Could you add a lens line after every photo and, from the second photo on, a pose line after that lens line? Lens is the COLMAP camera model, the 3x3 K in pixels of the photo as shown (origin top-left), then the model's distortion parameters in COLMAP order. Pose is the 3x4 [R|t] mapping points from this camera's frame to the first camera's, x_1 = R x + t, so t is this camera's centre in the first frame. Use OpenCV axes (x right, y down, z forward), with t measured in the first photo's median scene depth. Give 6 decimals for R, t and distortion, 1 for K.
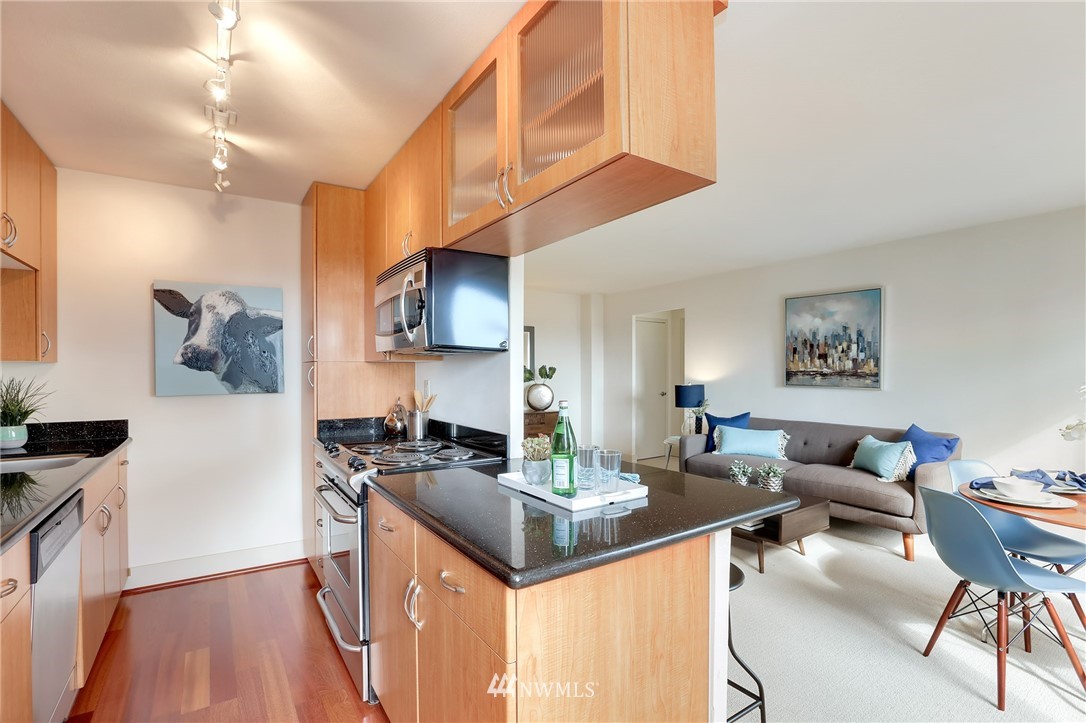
lens RADIAL K [[504.1, 0, 542.3], [0, 504.1, 374.2], [0, 0, 1]] dist [-0.045789, 0.014361]
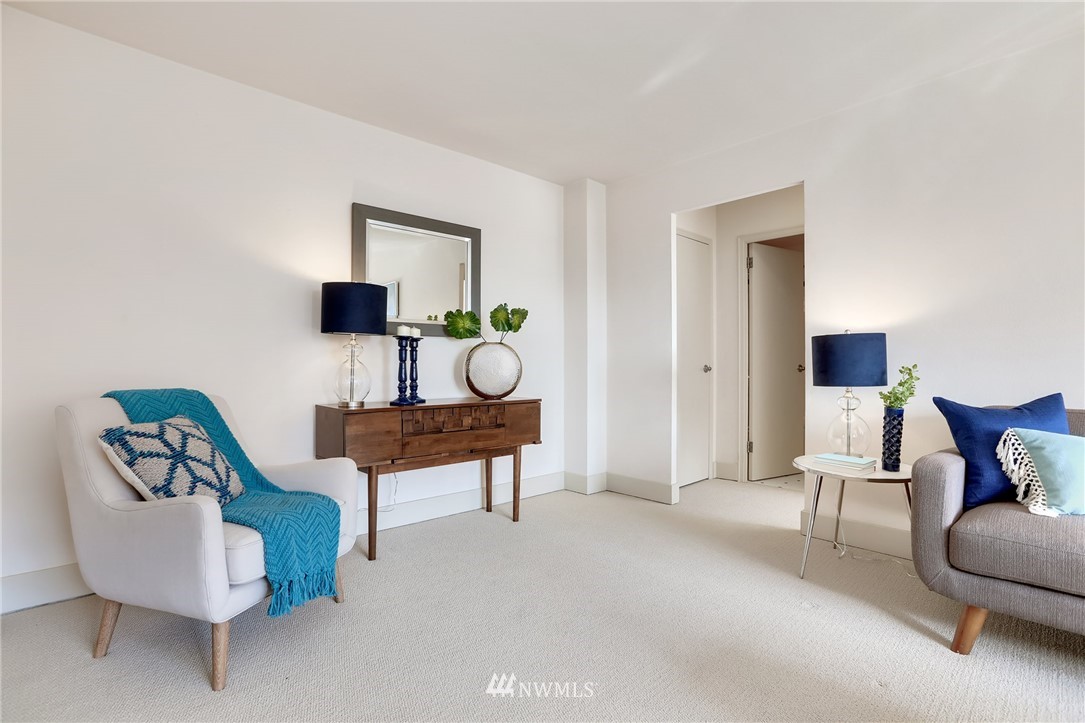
lens RADIAL K [[503.6, 0, 546.2], [0, 503.6, 361.6], [0, 0, 1]] dist [-0.045789, 0.014361]
pose [[0.987583, 0.005407, 0.157004, -0.052697], [-0.003563, 0.999921, -0.012023, 0.075317], [-0.157056, 0.011315, 0.987525, 0.912805]]
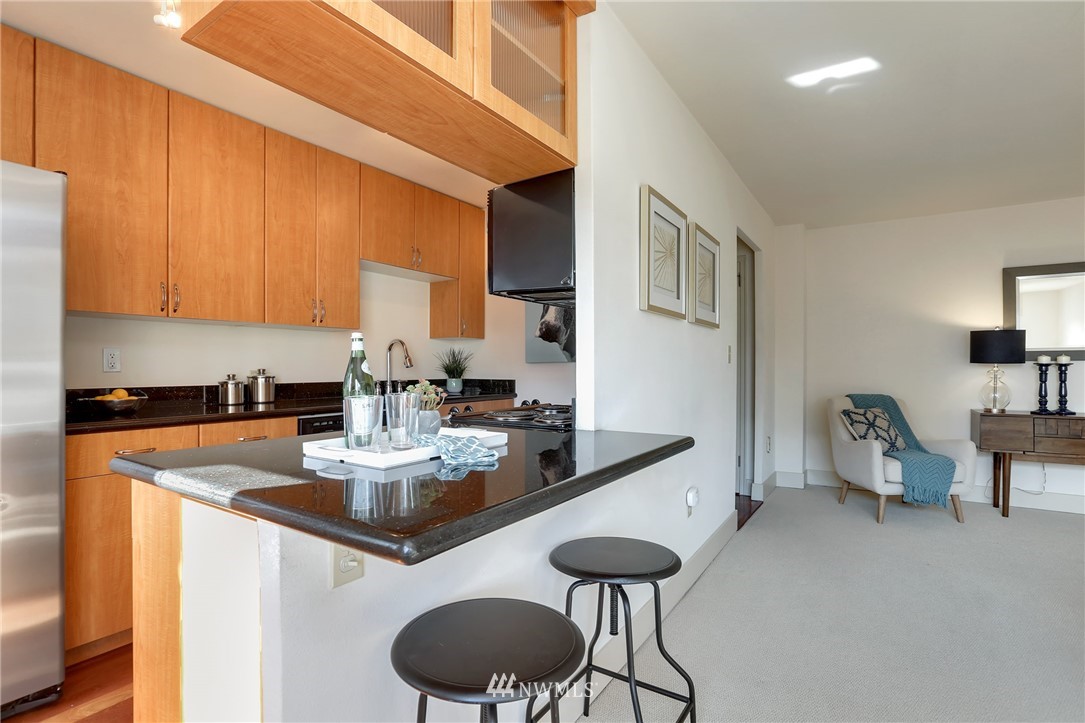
lens RADIAL K [[503.6, 0, 529.1], [0, 503.6, 370.4], [0, 0, 1]] dist [-0.045789, 0.014361]
pose [[0.370936, 0.009951, -0.928605, 0.356508], [-0.005481, 0.999949, 0.008526, 0.042102], [0.928642, 0.001927, 0.370971, 0.393725]]
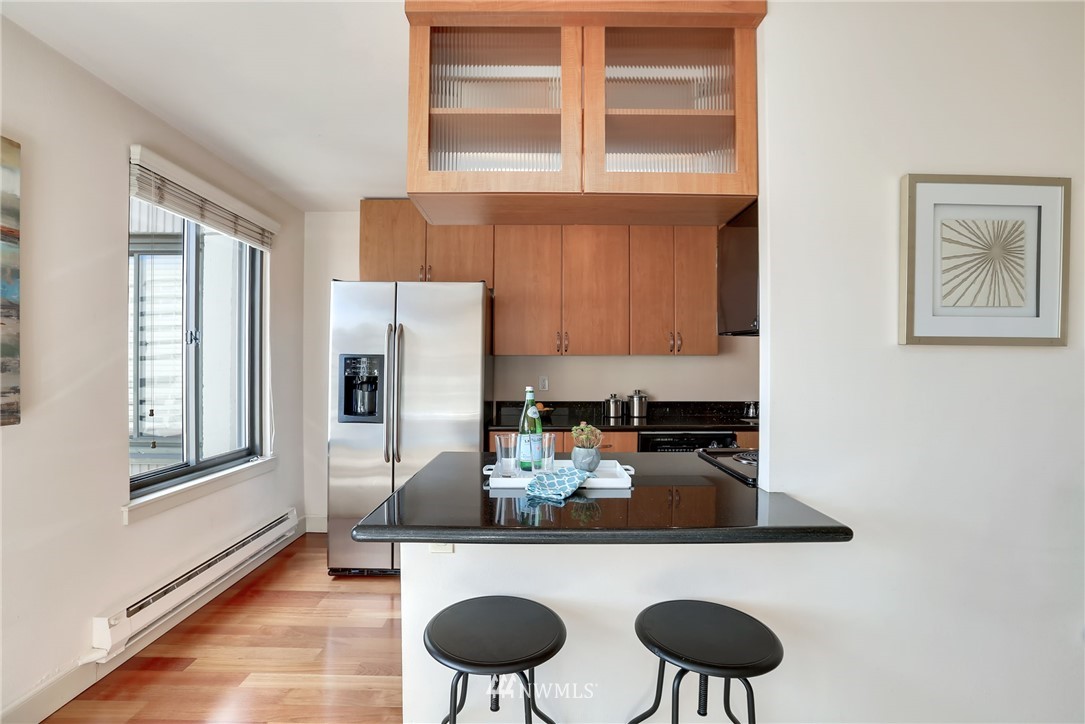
lens RADIAL K [[493.5, 0, 553.2], [0, 493.5, 367.6], [0, 0, 1]] dist [-0.032459, 0.004020]
pose [[-0.551302, 0.002746, -0.834301, 0.373468], [-0.007284, 0.999941, 0.008105, -0.000689], [0.834274, 0.010546, -0.551249, 0.681133]]
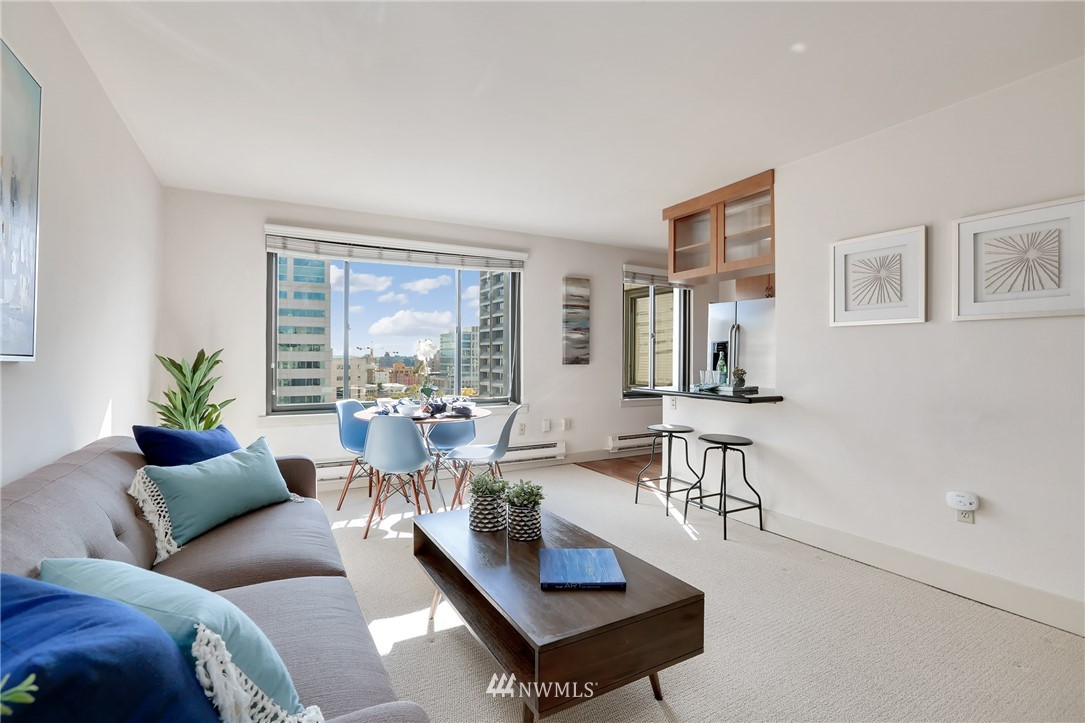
lens RADIAL K [[503.6, 0, 546.2], [0, 503.6, 351.9], [0, 0, 1]] dist [-0.045789, 0.014361]
pose [[-0.997687, -0.002984, 0.067905, 0.308605], [-0.003343, 0.999981, -0.005170, 0.027363], [-0.067889, -0.005385, -0.997678, 1.501562]]
